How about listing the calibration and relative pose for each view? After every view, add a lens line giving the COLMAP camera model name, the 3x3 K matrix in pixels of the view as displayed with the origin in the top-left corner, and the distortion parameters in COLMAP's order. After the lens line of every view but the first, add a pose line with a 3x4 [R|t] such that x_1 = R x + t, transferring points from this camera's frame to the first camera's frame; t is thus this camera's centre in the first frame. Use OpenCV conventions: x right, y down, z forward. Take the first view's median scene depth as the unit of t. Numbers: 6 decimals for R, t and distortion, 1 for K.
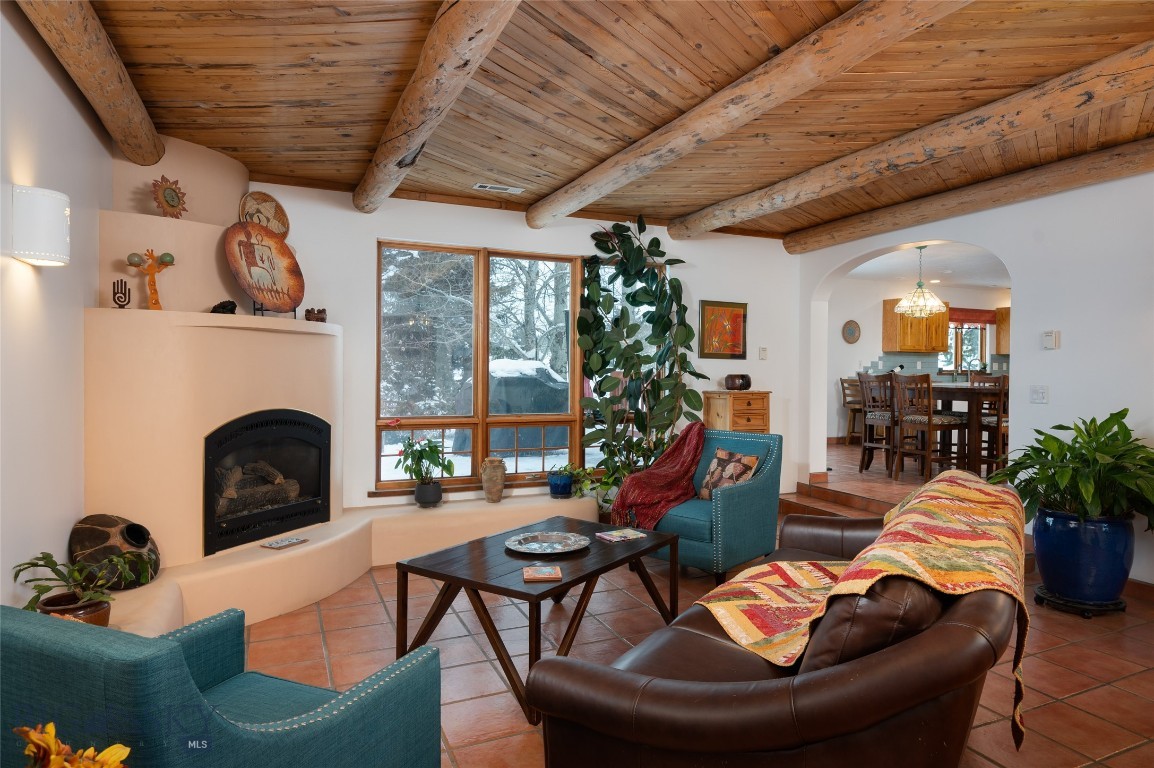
lens RADIAL K [[690.9, 0, 598.8], [0, 690.9, 368.7], [0, 0, 1]] dist [0.000579, 0.000747]
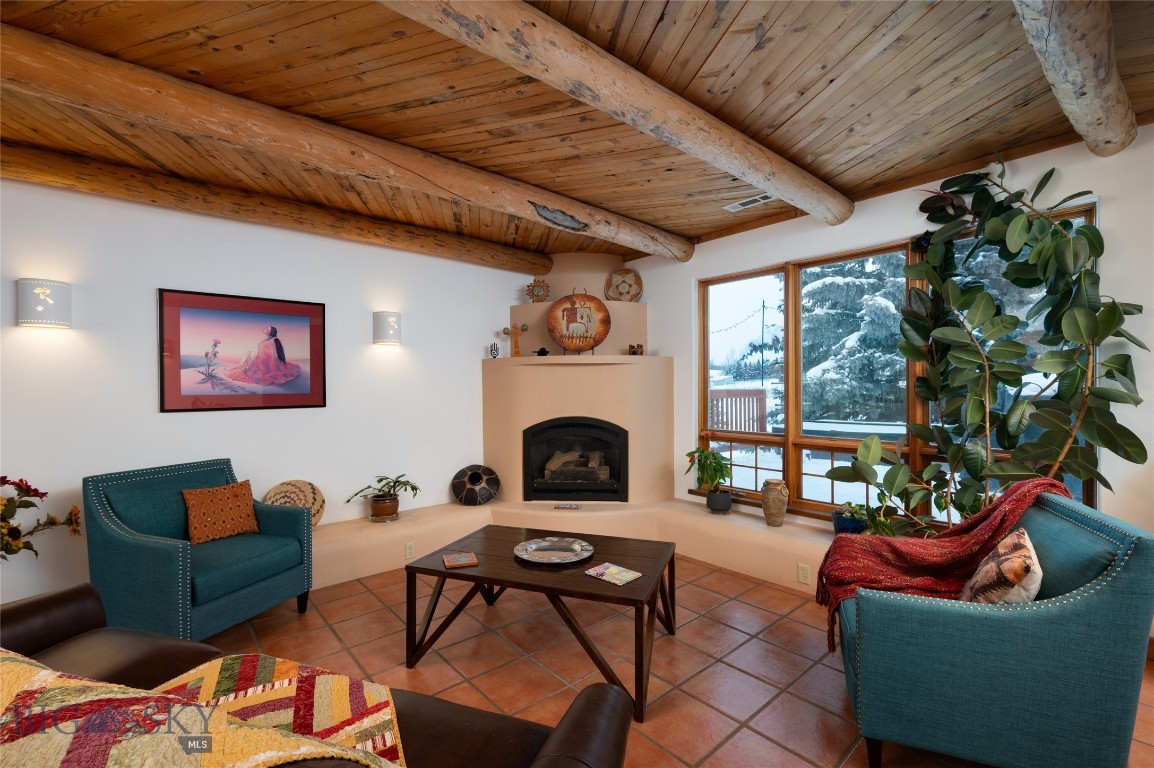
lens RADIAL K [[493.2, 0, 579.2], [0, 493.2, 386.1], [0, 0, 1]] dist [-0.001334, -0.000139]
pose [[0.285329, -0.010751, -0.958369, 0.438498], [0.010410, 0.999913, -0.008117, 0.001528], [0.958373, -0.007661, 0.285416, 0.549606]]
